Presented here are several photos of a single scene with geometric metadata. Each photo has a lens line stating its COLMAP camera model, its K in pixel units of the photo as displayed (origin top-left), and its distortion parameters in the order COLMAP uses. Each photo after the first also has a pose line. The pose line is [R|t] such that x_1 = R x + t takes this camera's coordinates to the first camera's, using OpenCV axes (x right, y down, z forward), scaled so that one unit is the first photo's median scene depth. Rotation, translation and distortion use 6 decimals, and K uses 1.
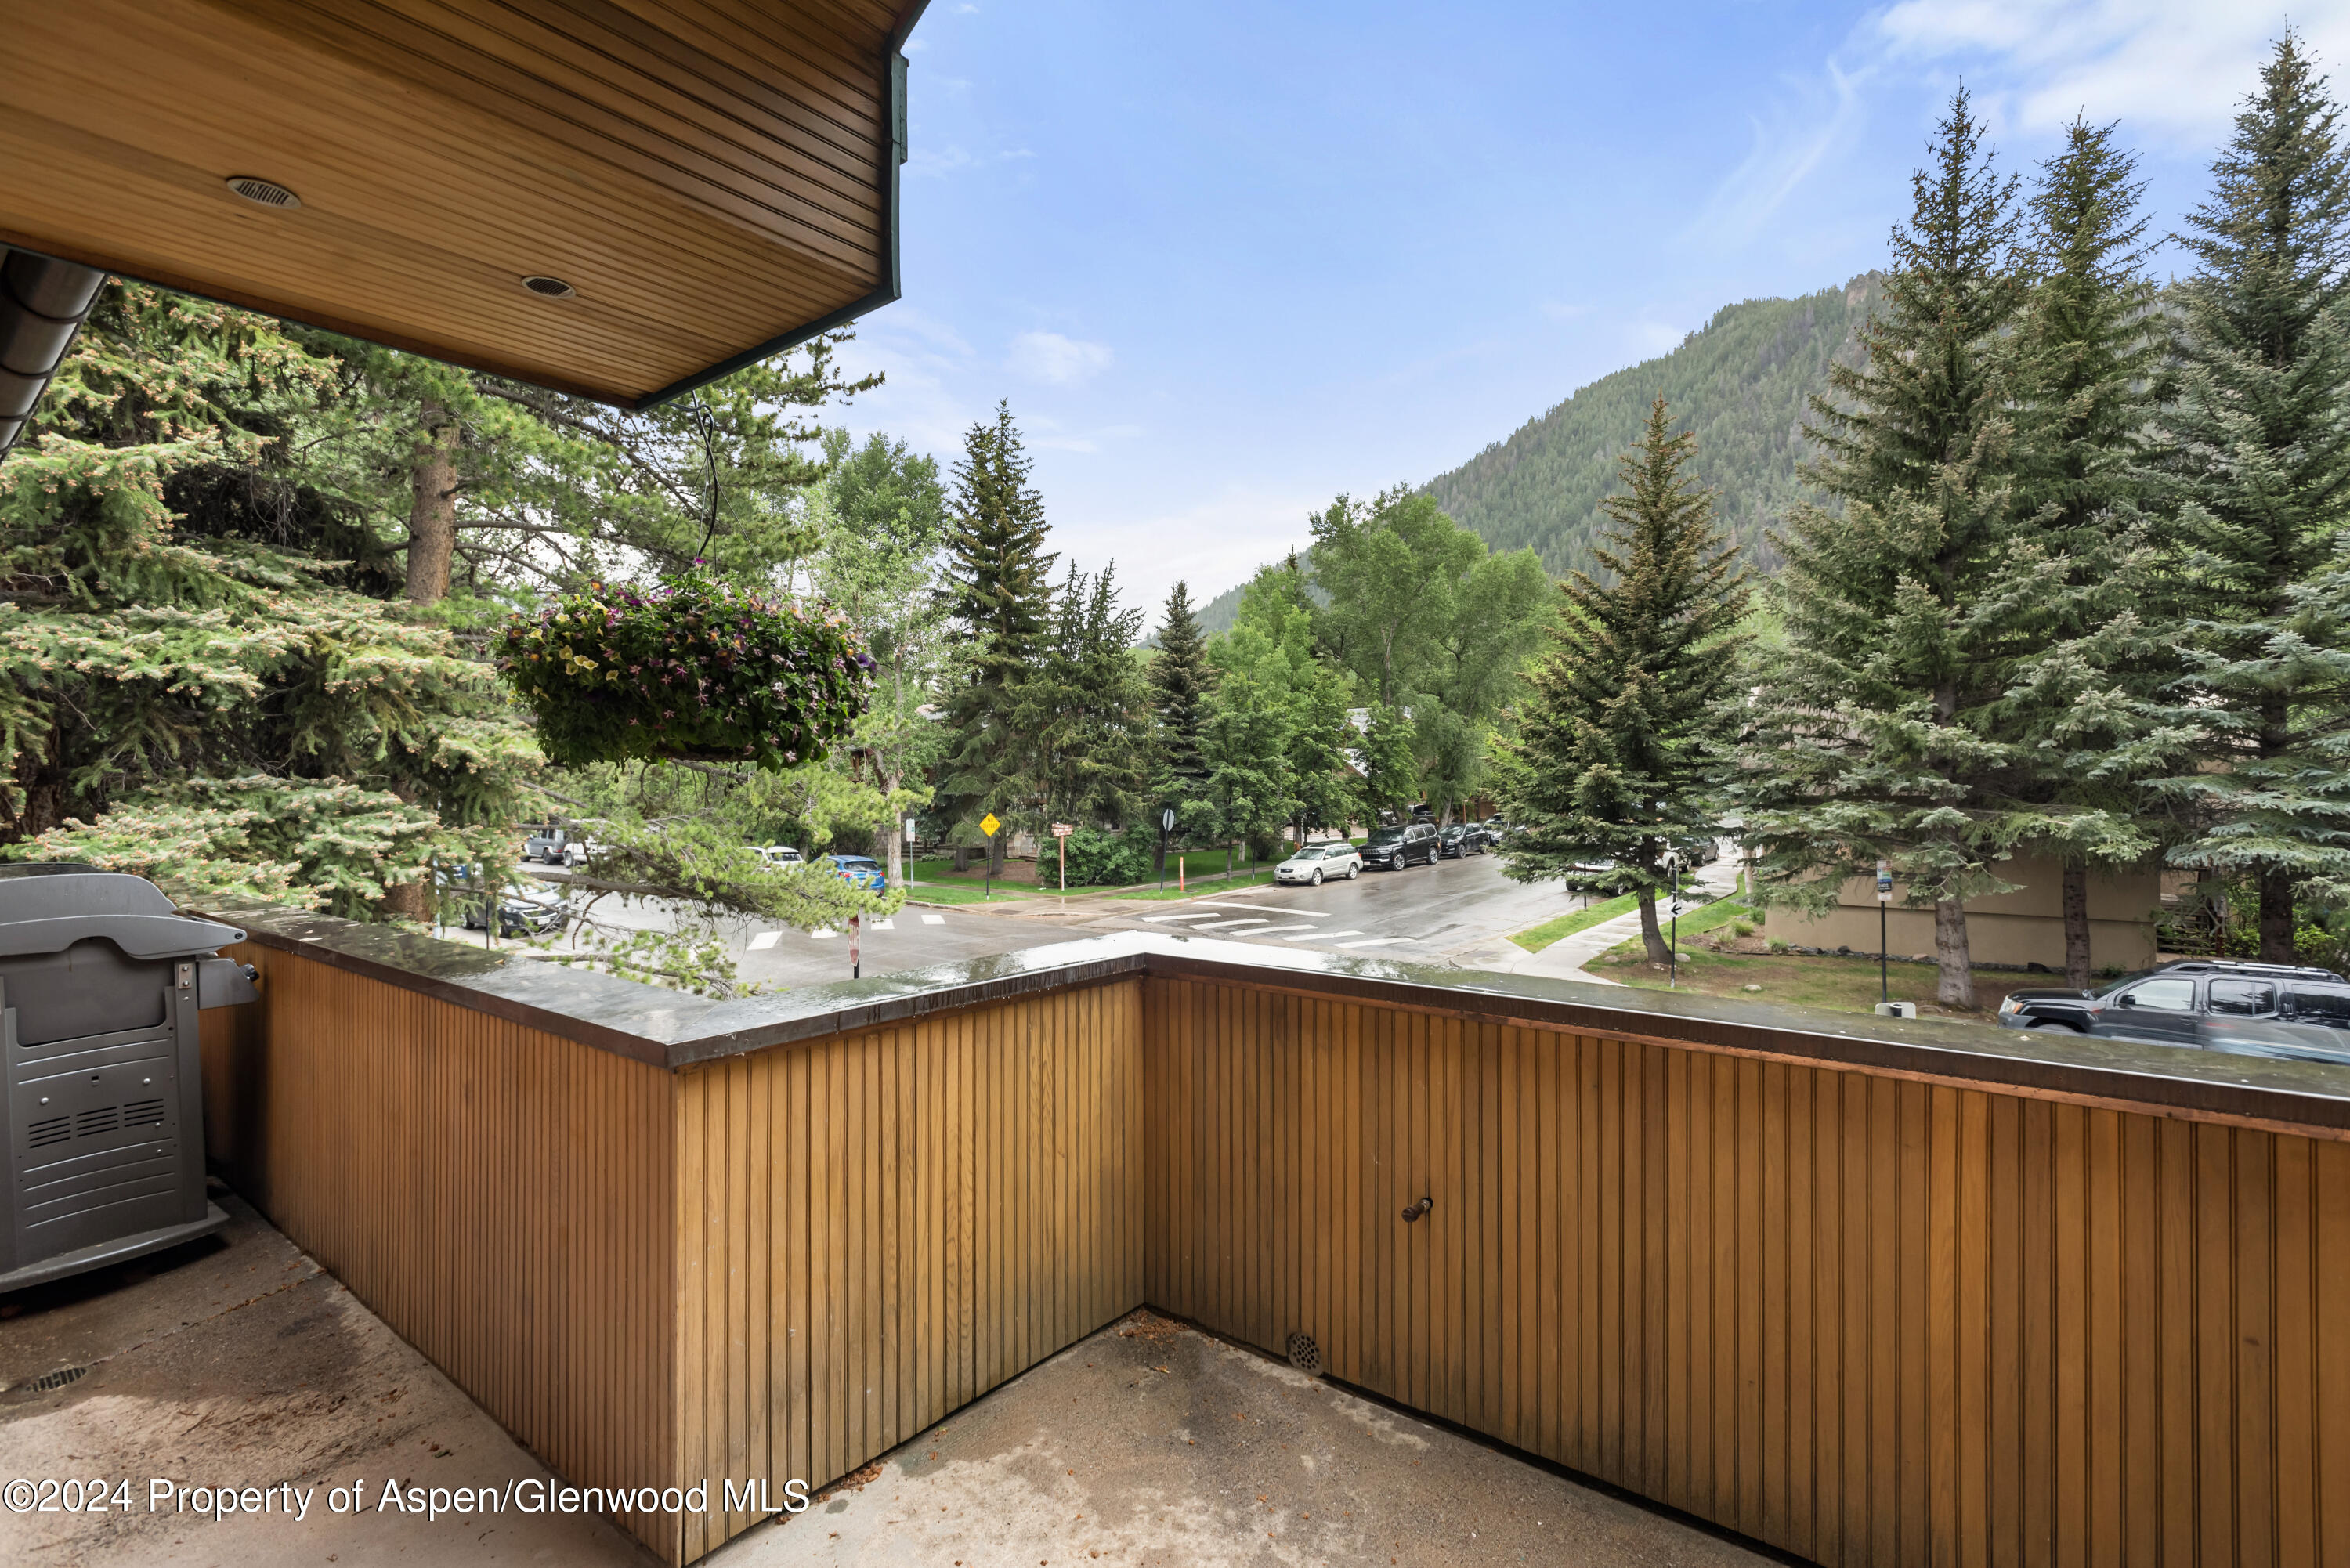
lens RADIAL K [[1076.6, 0, 1151.1], [0, 1076.6, 779.8], [0, 0, 1]] dist [0.009333, -0.000931]
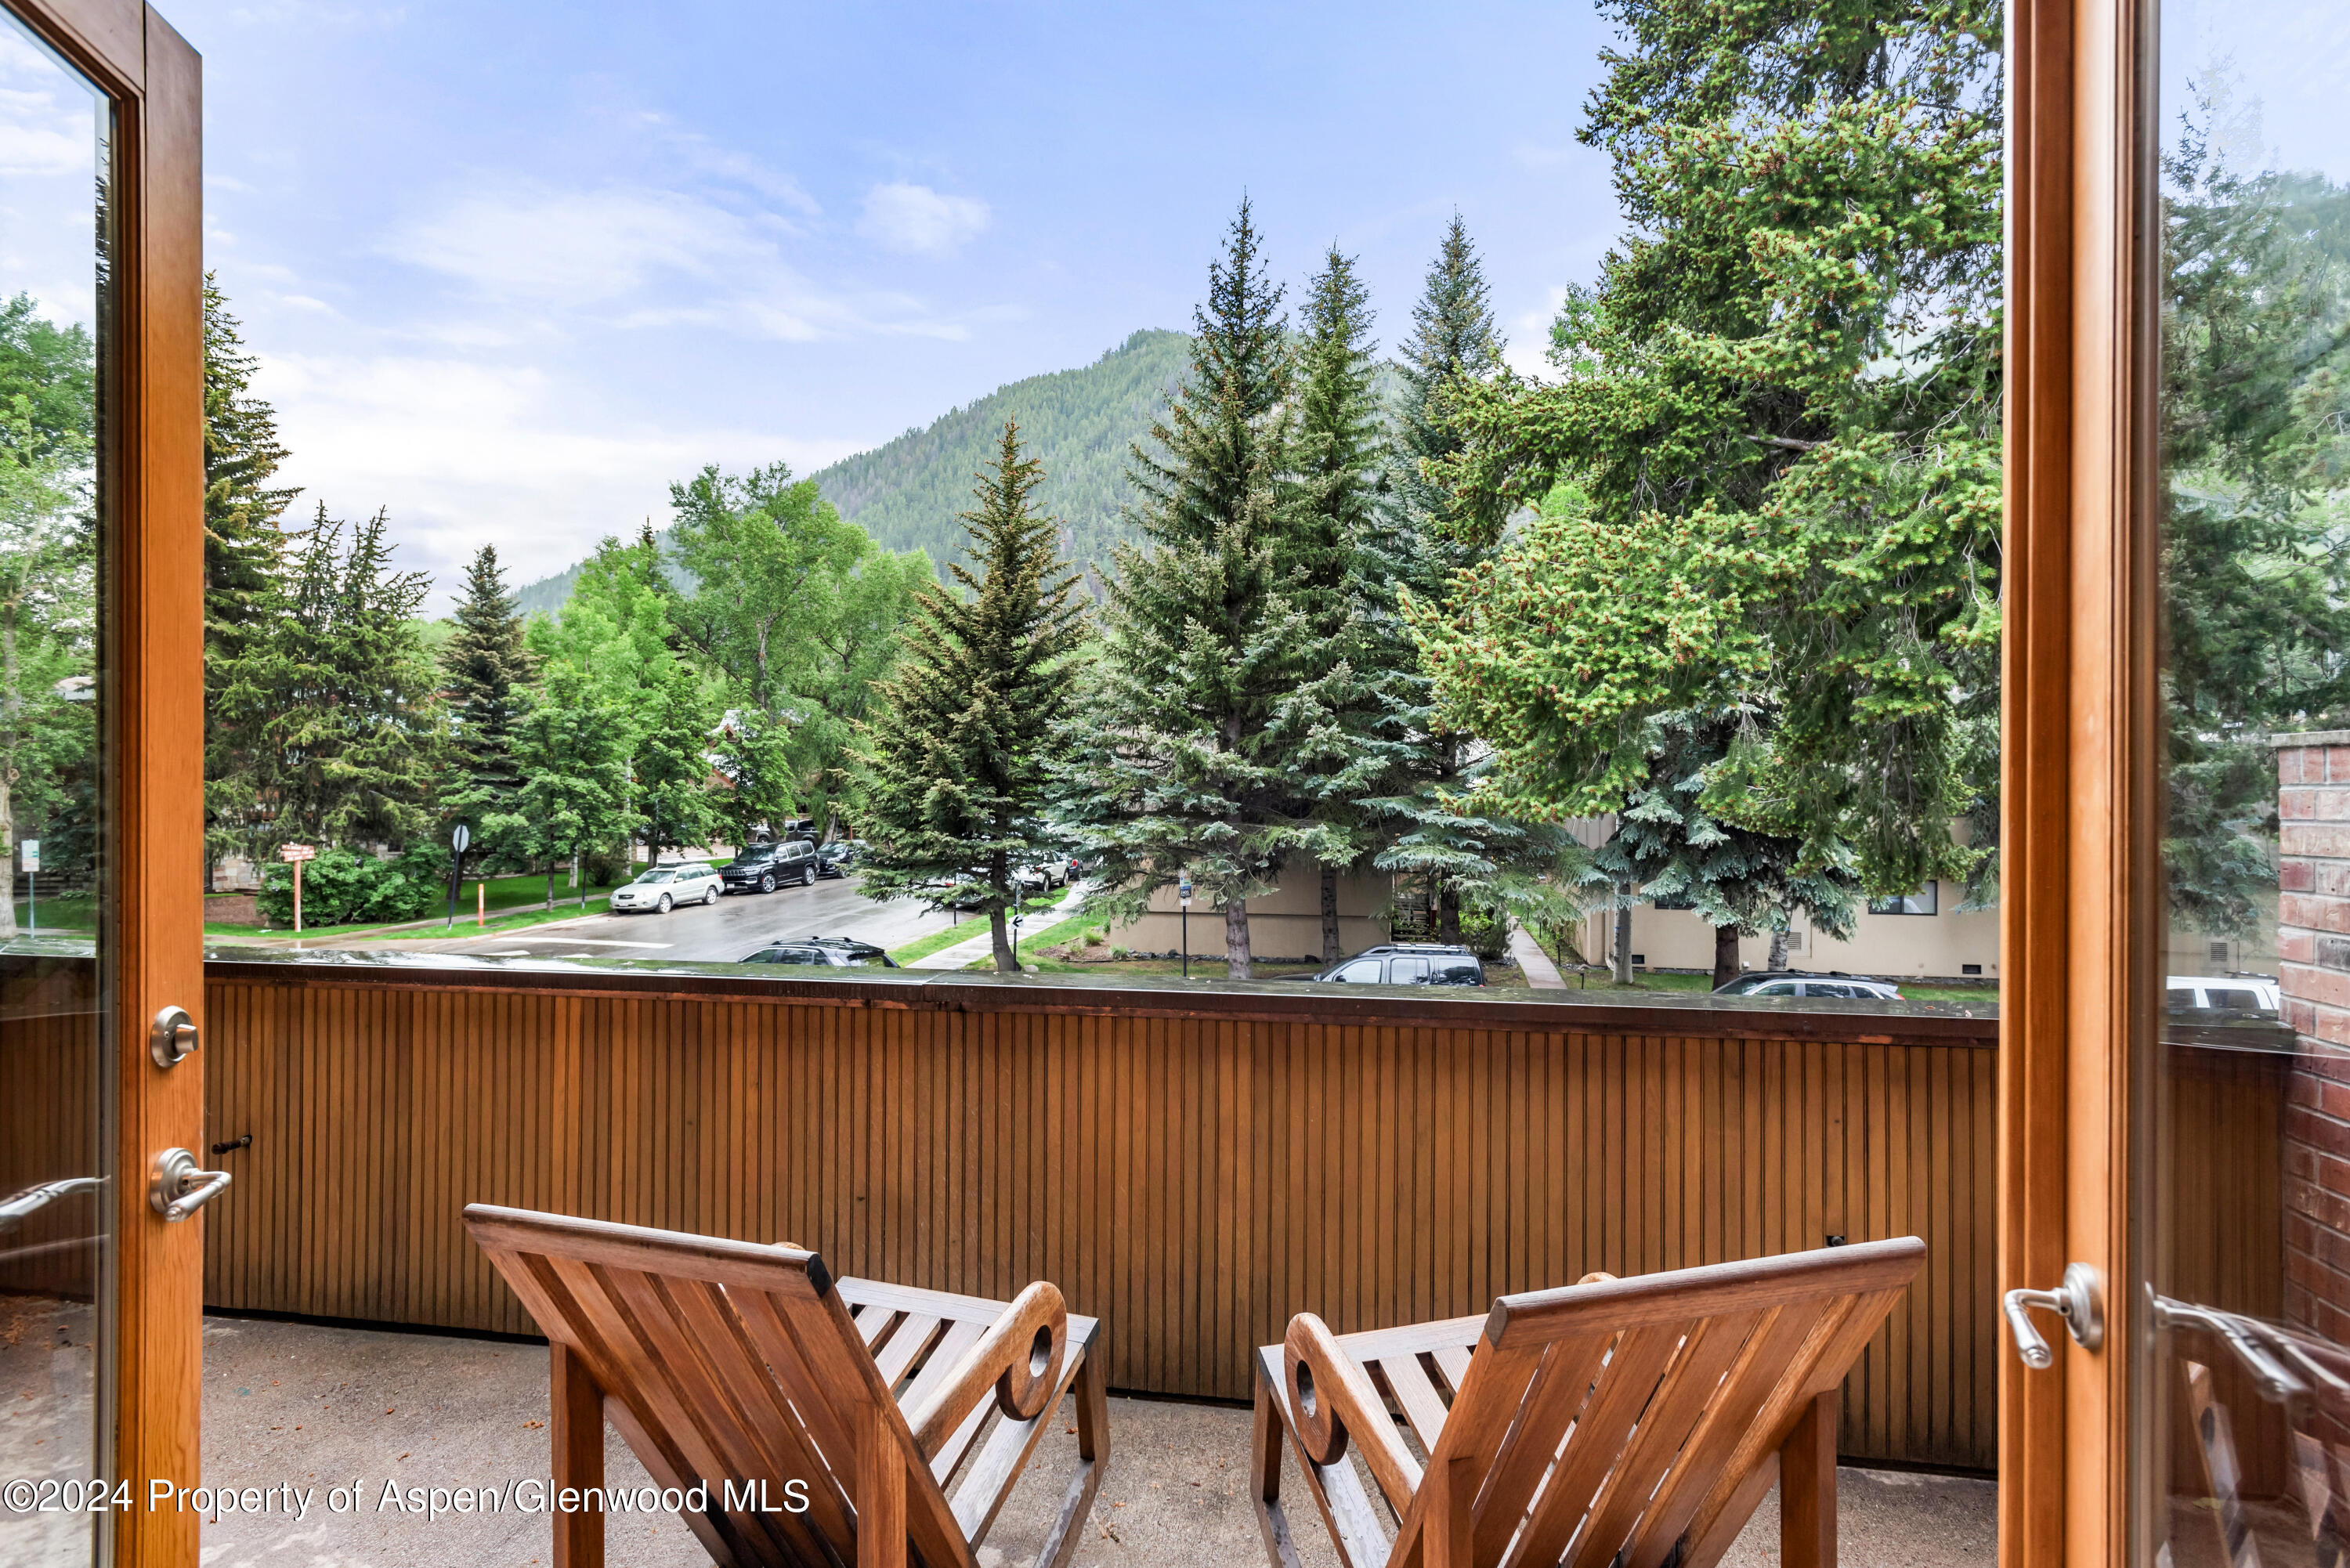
lens RADIAL K [[1221.2, 0, 1190.7], [0, 1221.2, 789.9], [0, 0, 1]] dist [0.018090, -0.003835]
pose [[0.875049, 0.012554, 0.483871, 0.062748], [-0.011691, 0.999920, -0.004800, -0.001448], [-0.483893, -0.001457, 0.875126, -0.092258]]
